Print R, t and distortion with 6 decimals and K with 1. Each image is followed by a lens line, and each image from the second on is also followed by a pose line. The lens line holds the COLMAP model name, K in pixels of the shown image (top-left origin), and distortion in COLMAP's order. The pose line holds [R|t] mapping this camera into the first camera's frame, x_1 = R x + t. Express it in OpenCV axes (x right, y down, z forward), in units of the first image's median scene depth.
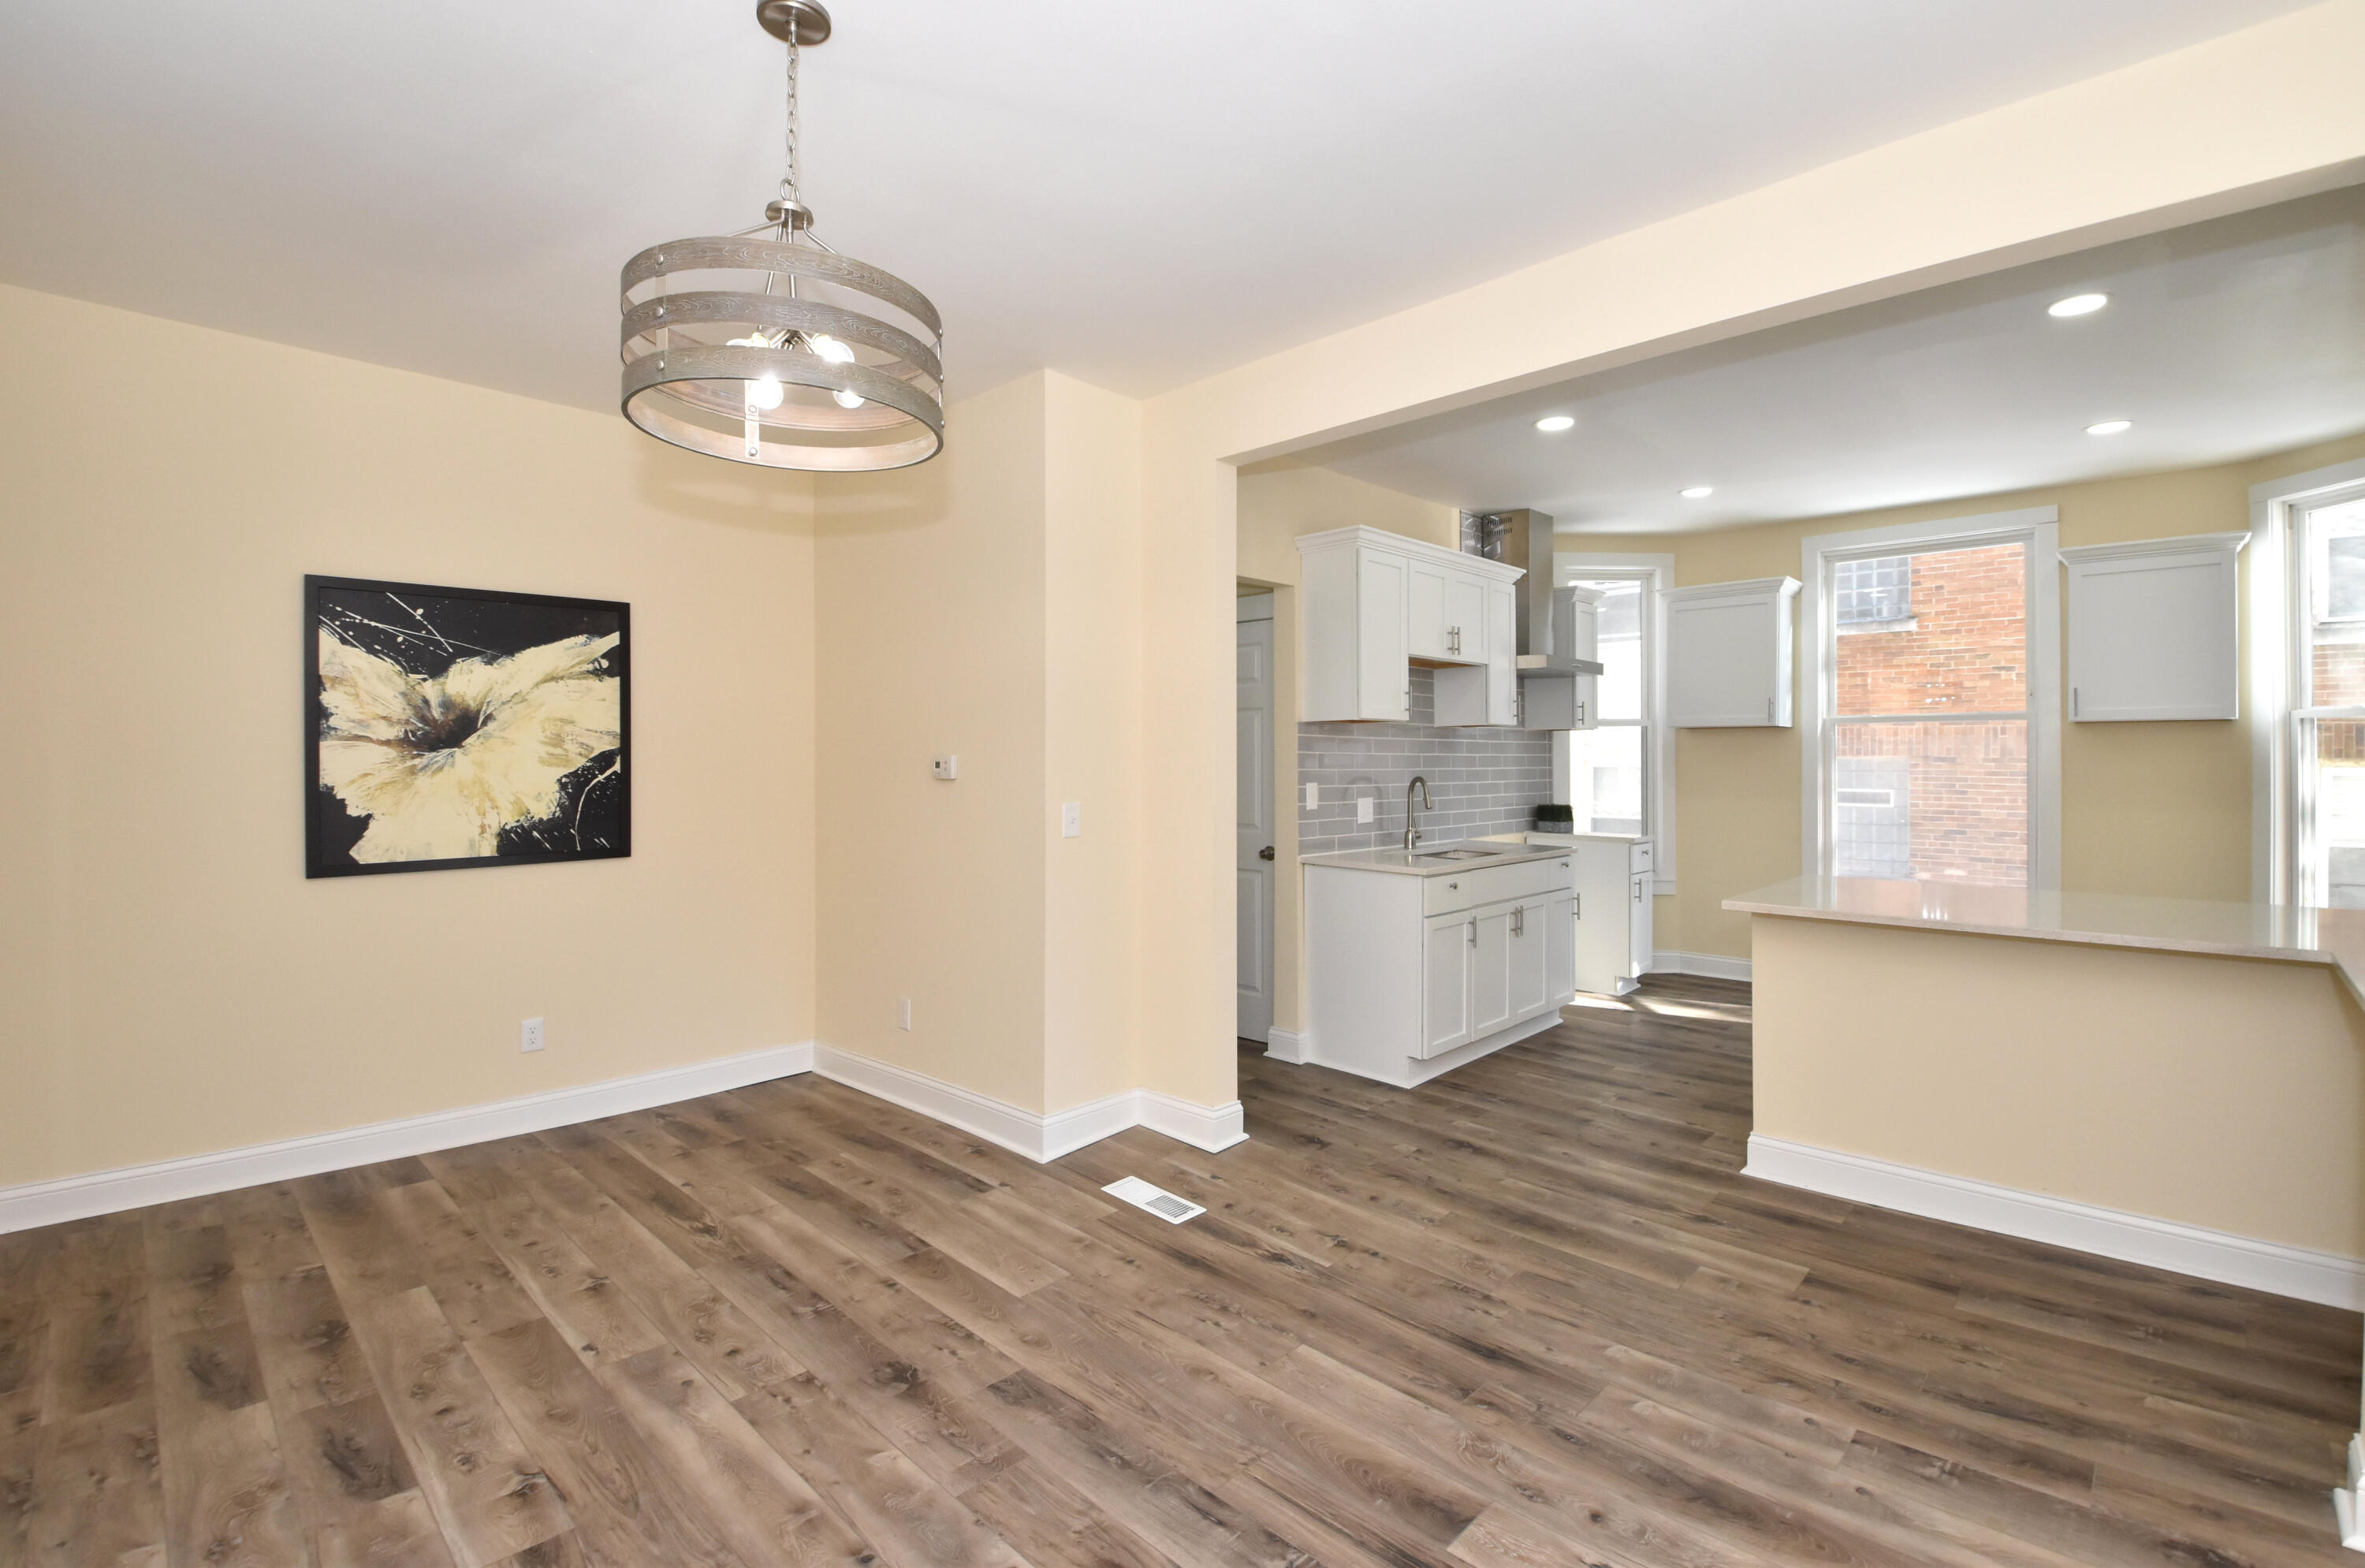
lens RADIAL K [[1048.1, 0, 1180.4], [0, 1048.1, 756.1], [0, 0, 1]] dist [-0.001869, -0.012431]
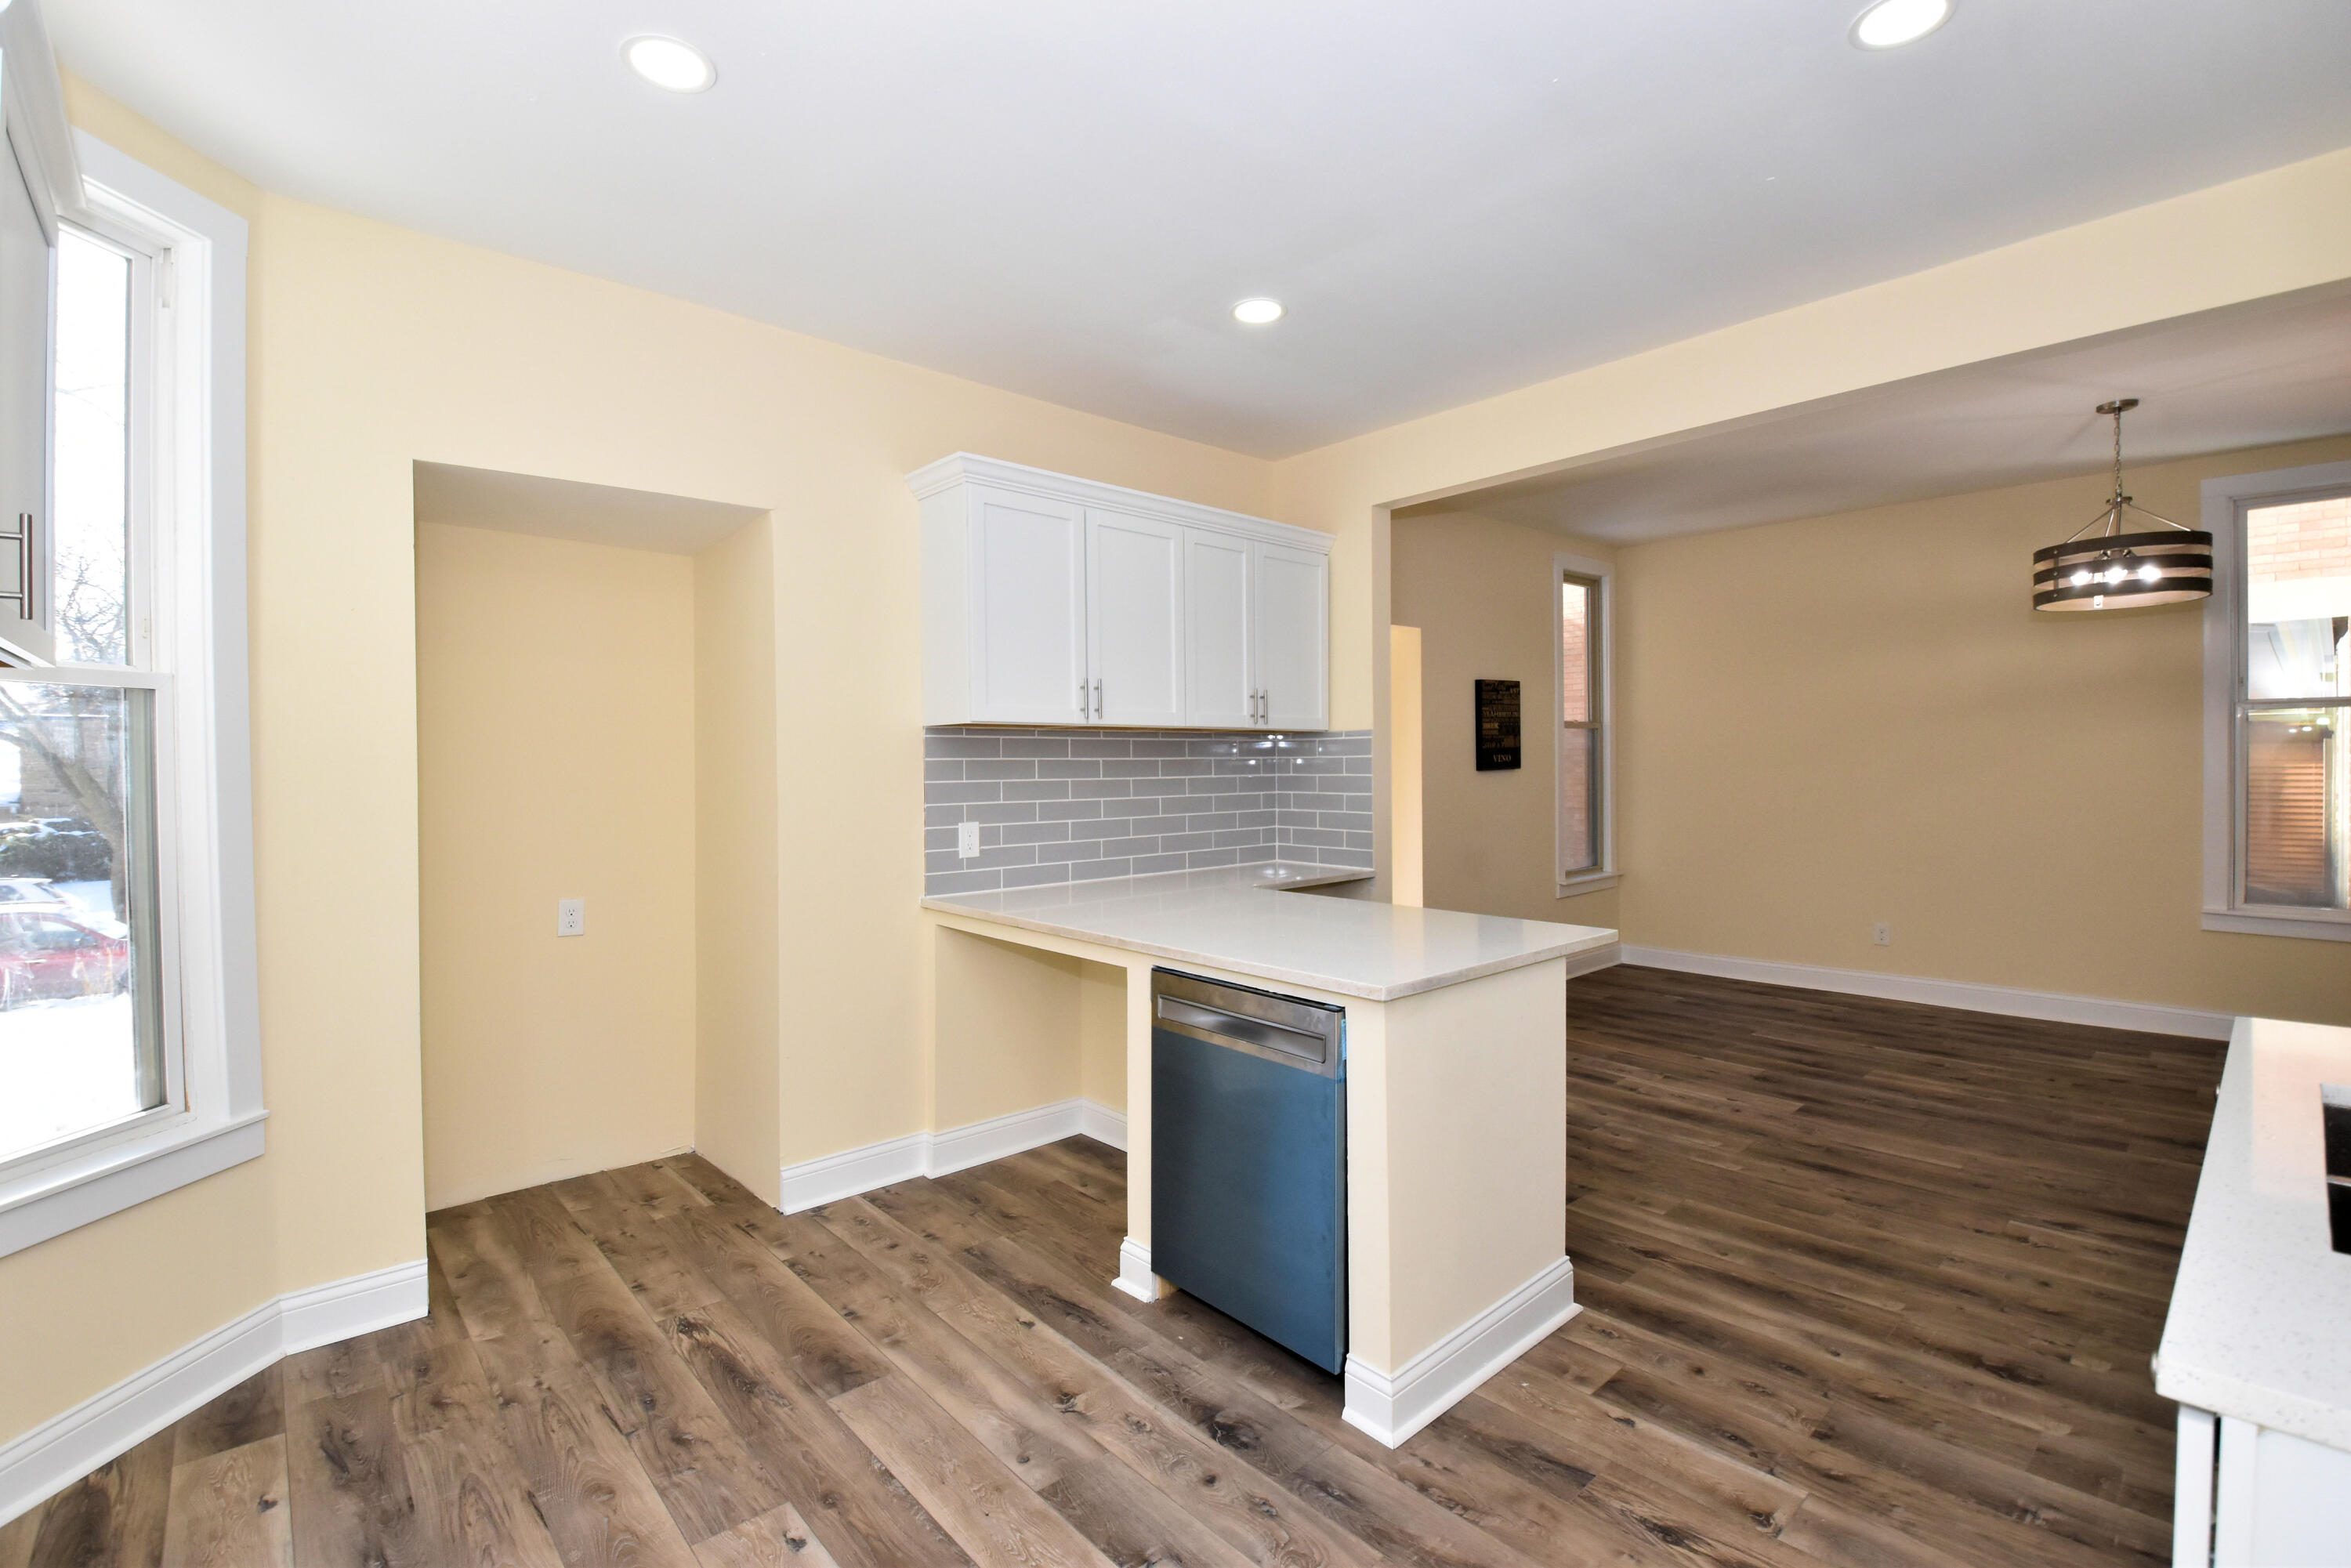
lens RADIAL K [[1041.9, 0, 1161.5], [0, 1041.9, 752.7], [0, 0, 1]] dist [-0.001869, -0.012431]
pose [[-0.997340, 0.007711, 0.072483, 0.716236], [0.007169, 0.999944, -0.007745, 0.000322], [-0.072539, -0.007205, -0.997340, 1.623961]]
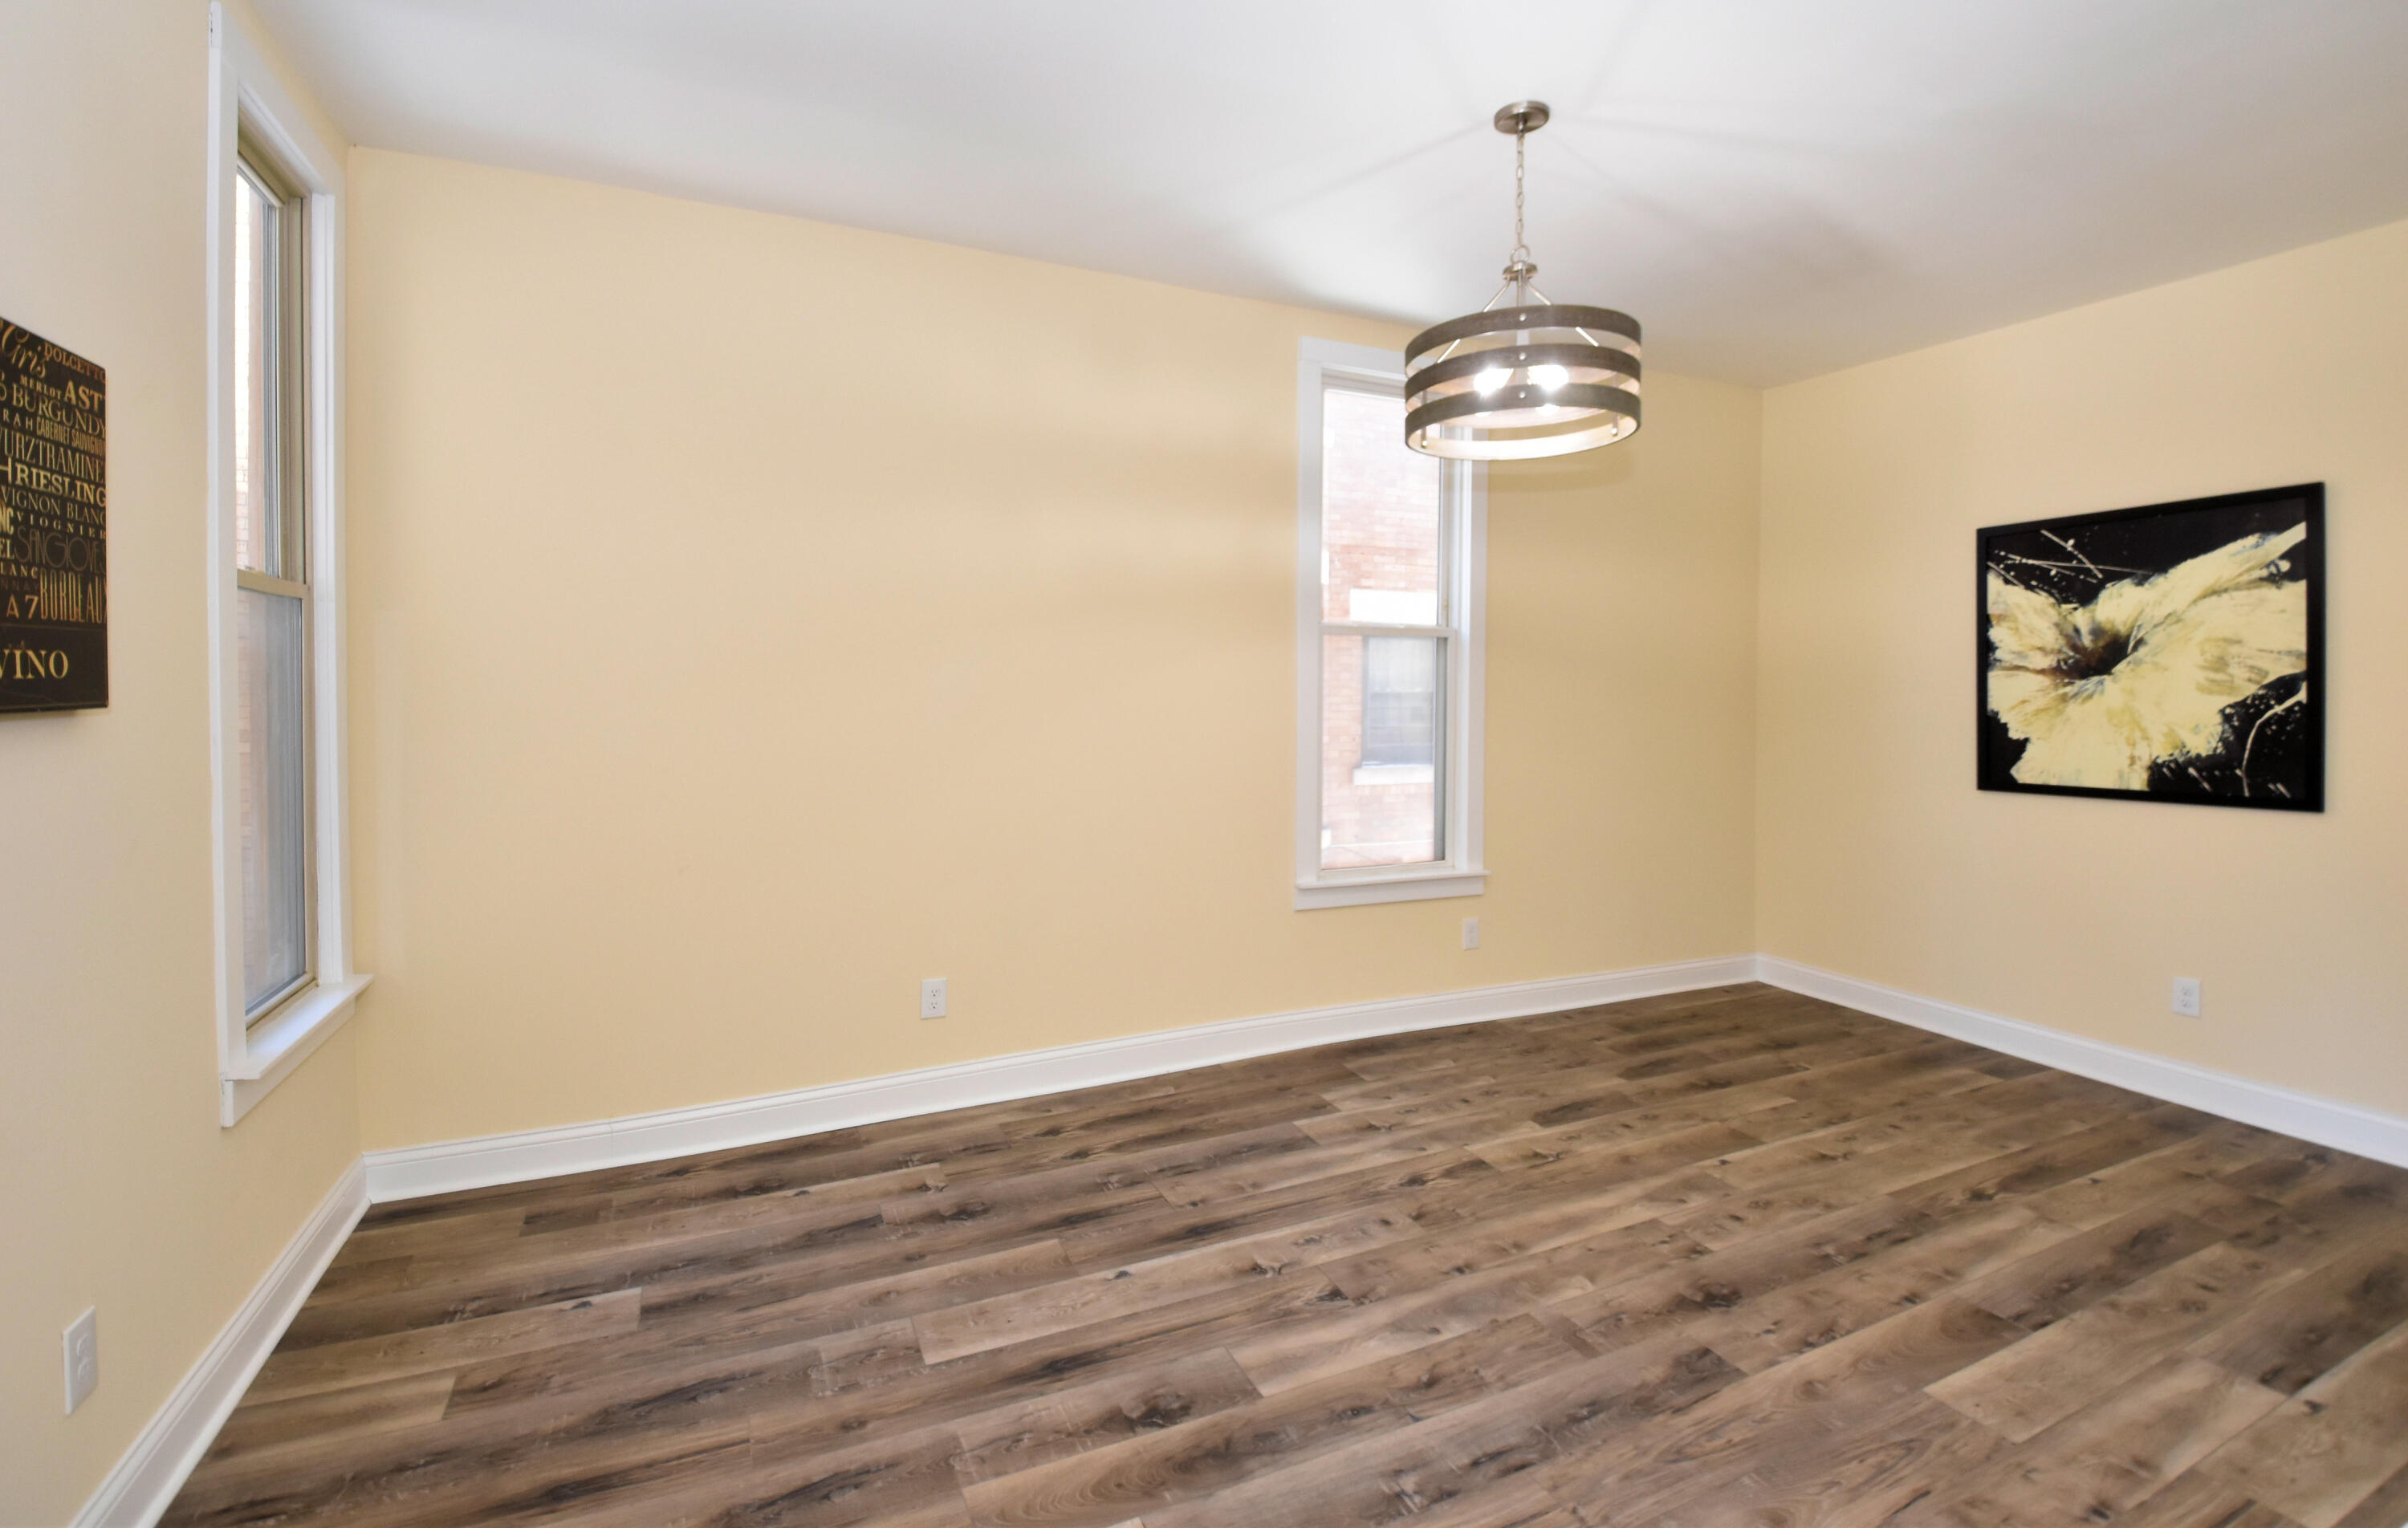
lens RADIAL K [[1052.1, 0, 1206.7], [0, 1052.1, 703.8], [0, 0, 1]] dist [-0.011455, -0.005641]
pose [[-0.353921, 0.005278, -0.935260, 0.511211], [0.001536, 0.999986, 0.005062, 0.012615], [0.935274, 0.000355, -0.353924, 0.551563]]
